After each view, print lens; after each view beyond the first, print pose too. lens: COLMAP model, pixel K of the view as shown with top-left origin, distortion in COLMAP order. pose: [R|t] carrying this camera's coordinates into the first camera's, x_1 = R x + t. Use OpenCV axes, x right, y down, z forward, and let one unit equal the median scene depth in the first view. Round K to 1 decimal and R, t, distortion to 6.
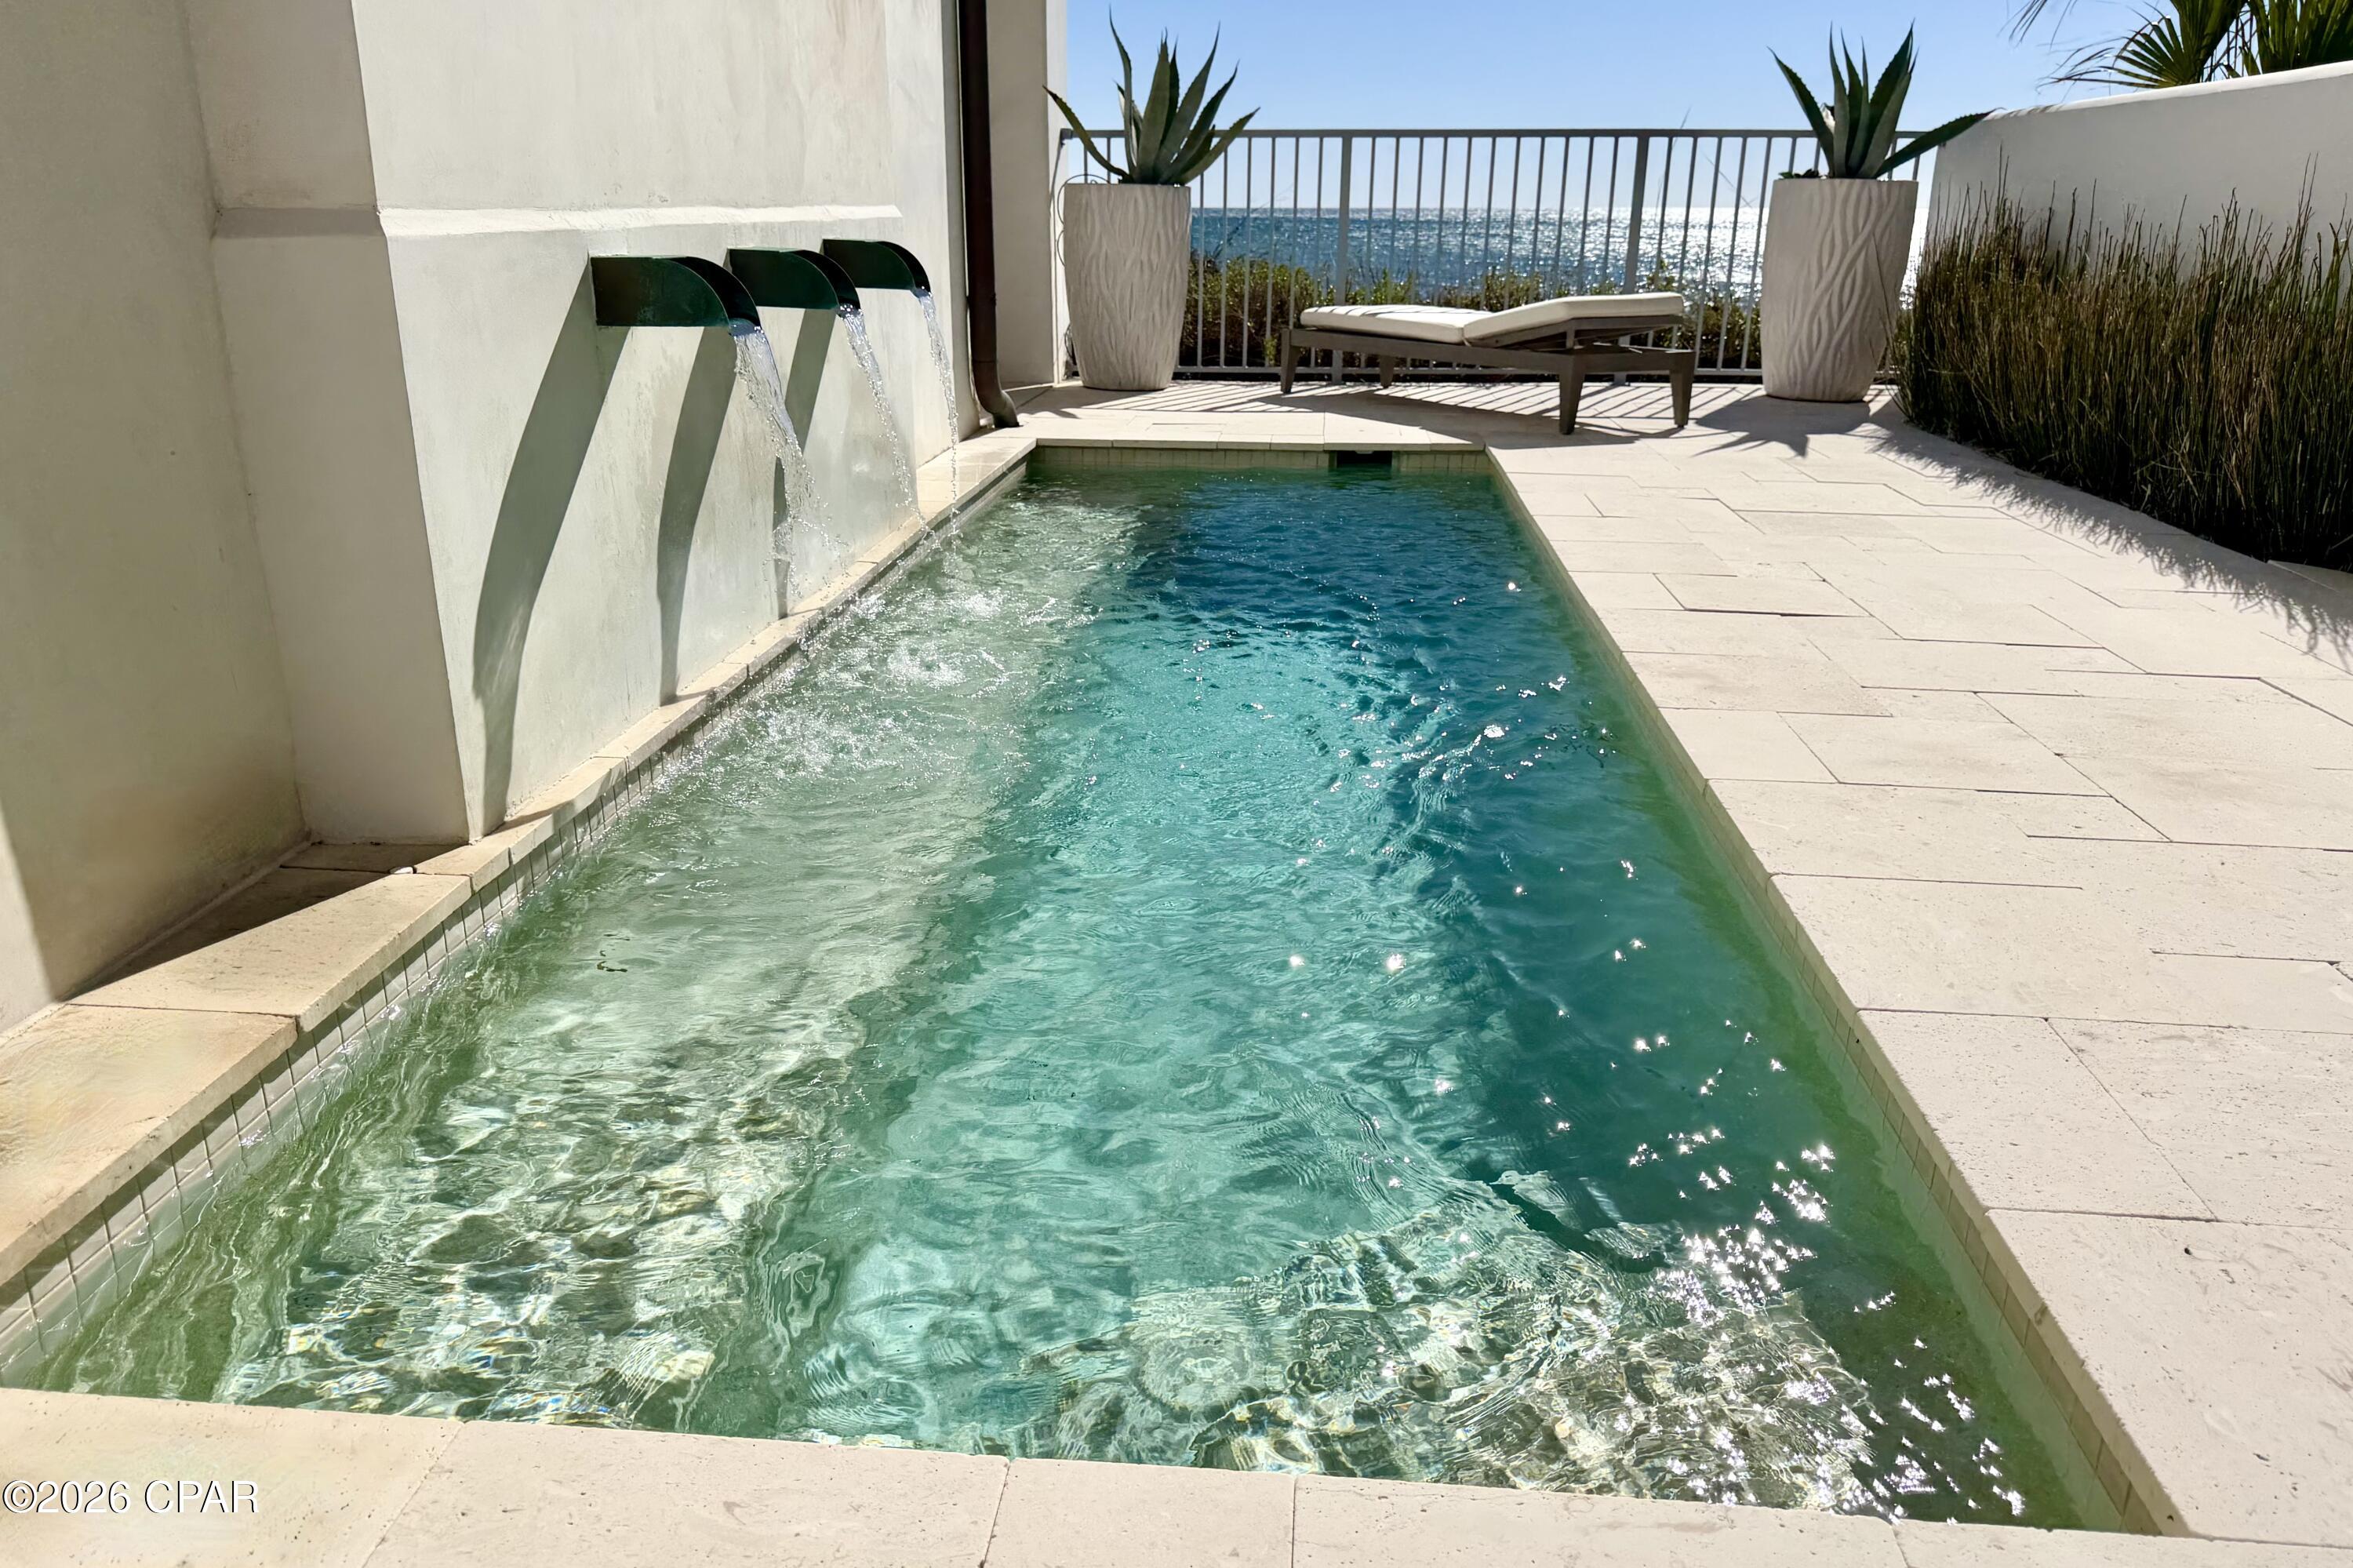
lens RADIAL K [[1674.6, 0, 1138.6], [0, 1674.6, 836.0], [0, 0, 1]] dist [0.171308, -0.338577]
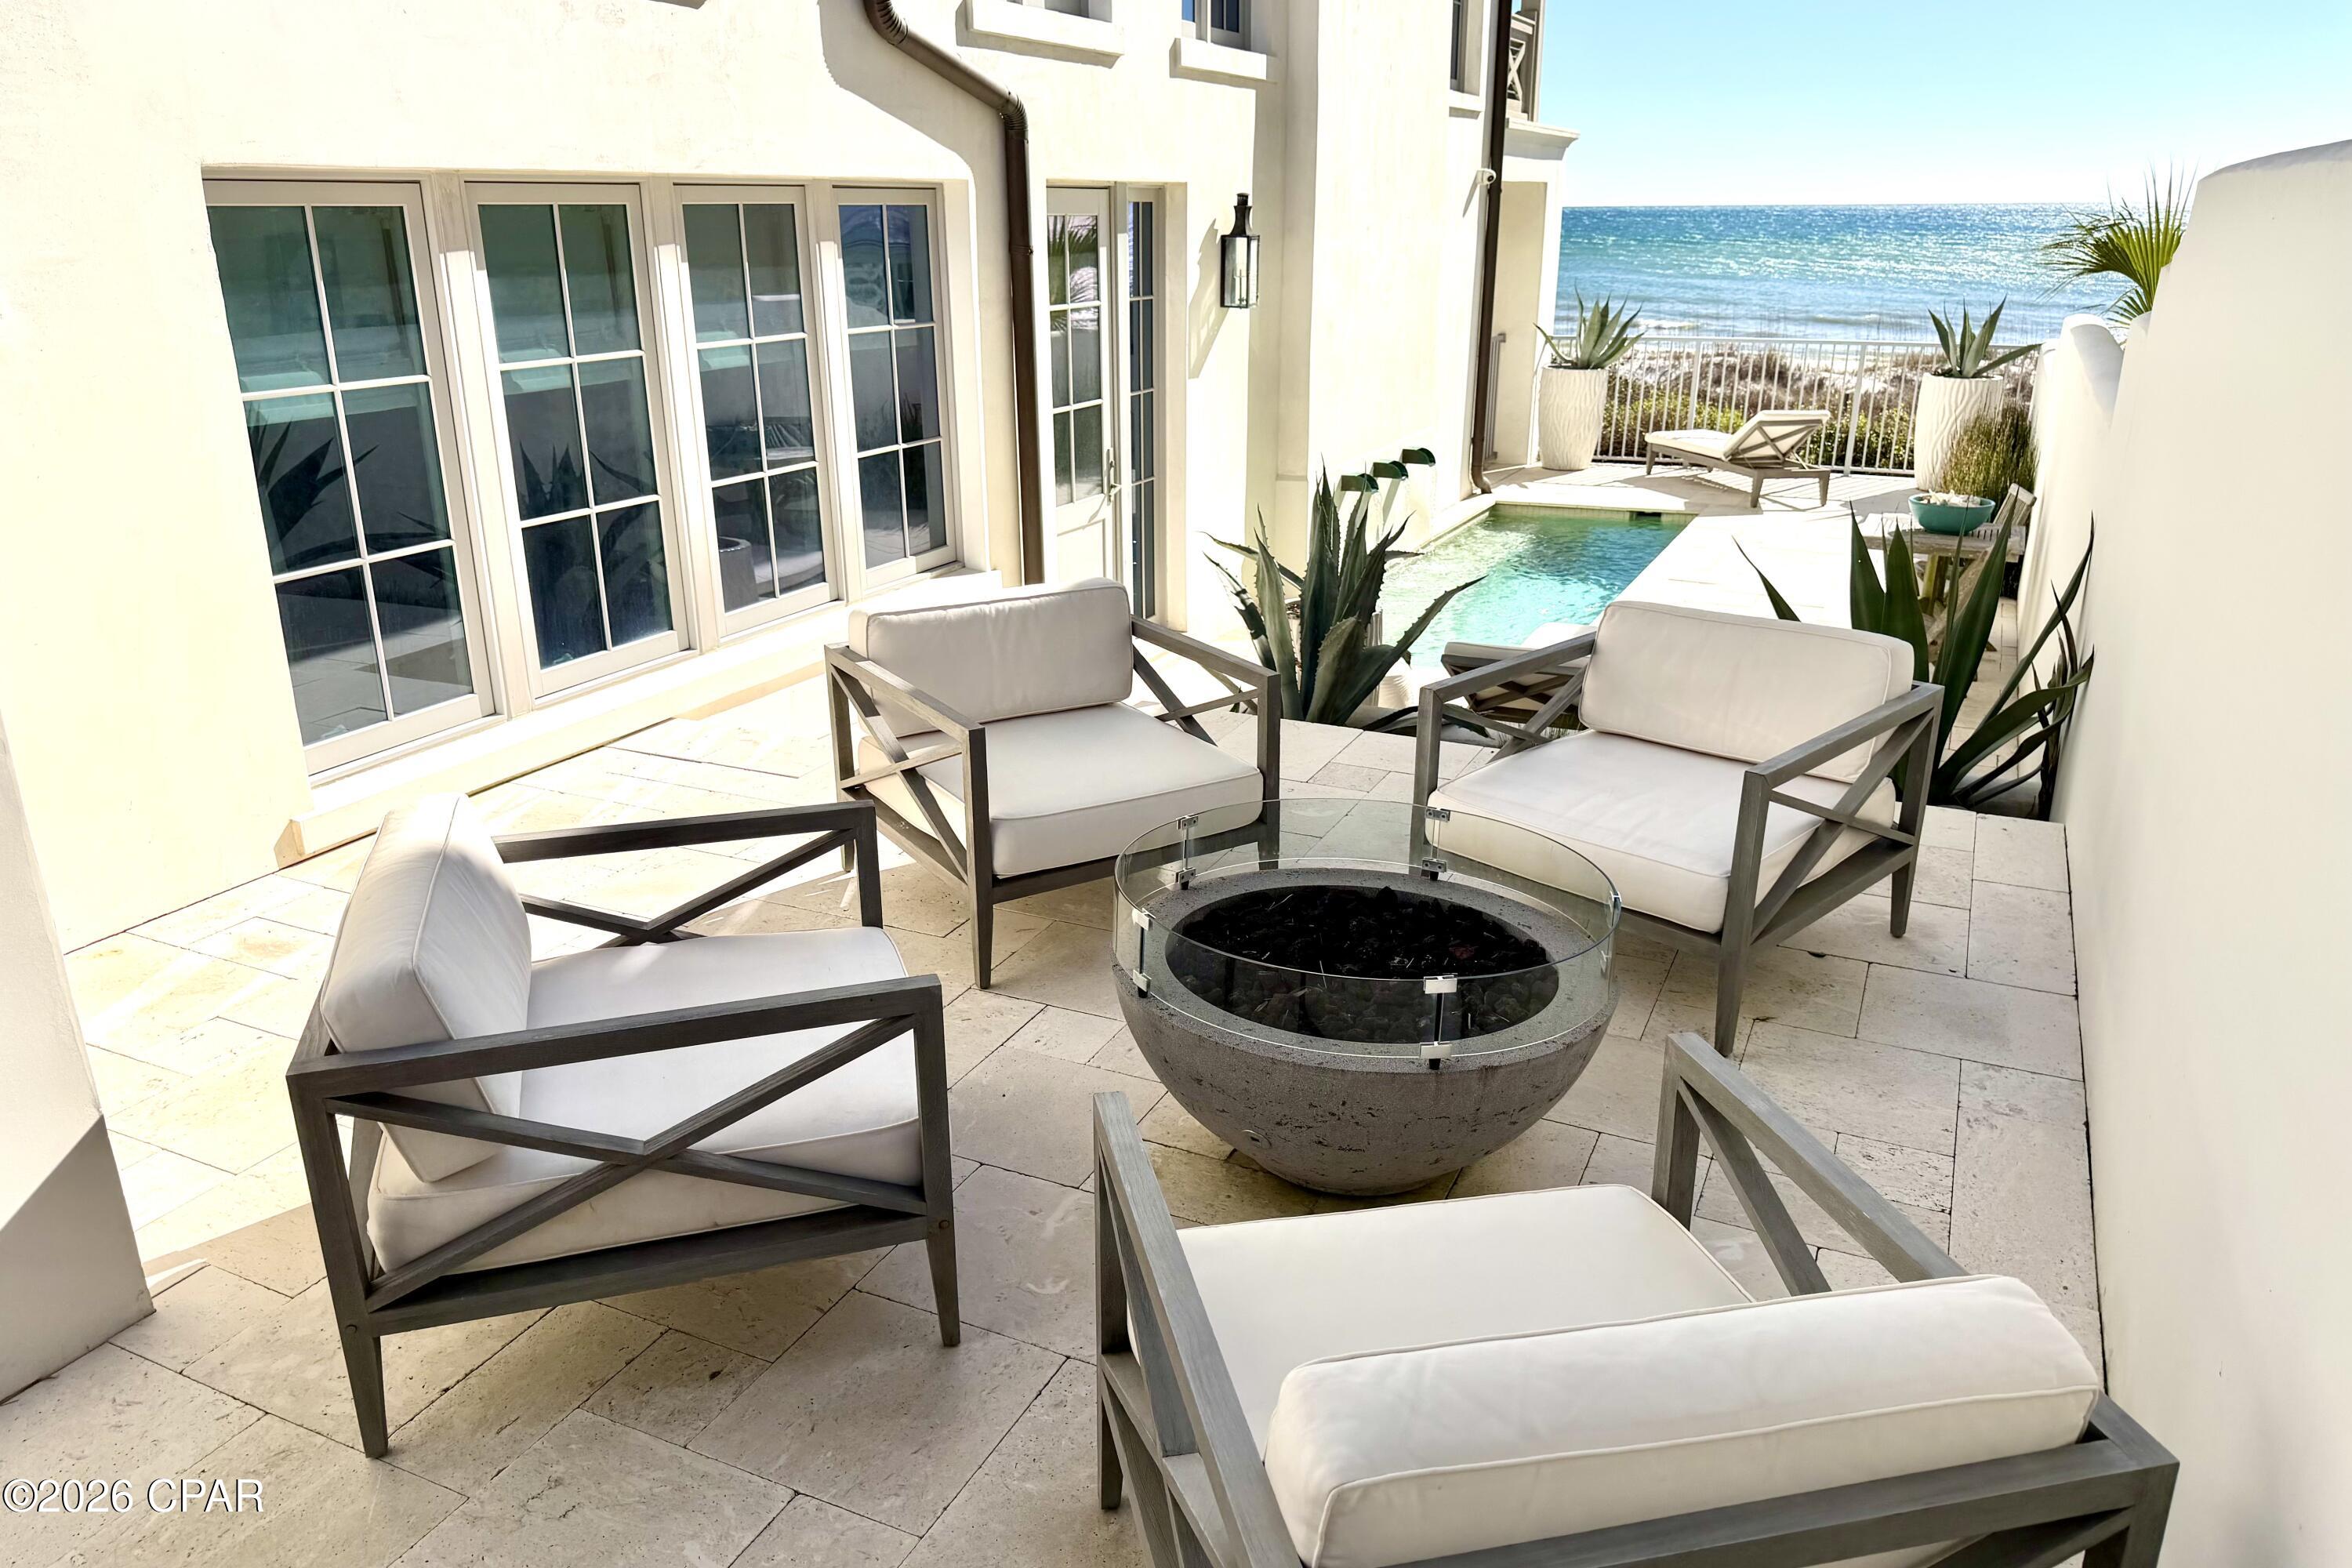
lens RADIAL K [[1673.8, 0, 1138.1], [0, 1673.8, 836.0], [0, 0, 1]] dist [0.171308, -0.338577]
pose [[0.939281, 0.103529, -0.327160, 0.237984], [-0.102291, 0.994532, 0.021039, 0.182764], [0.327549, 0.013704, 0.944735, -1.109591]]
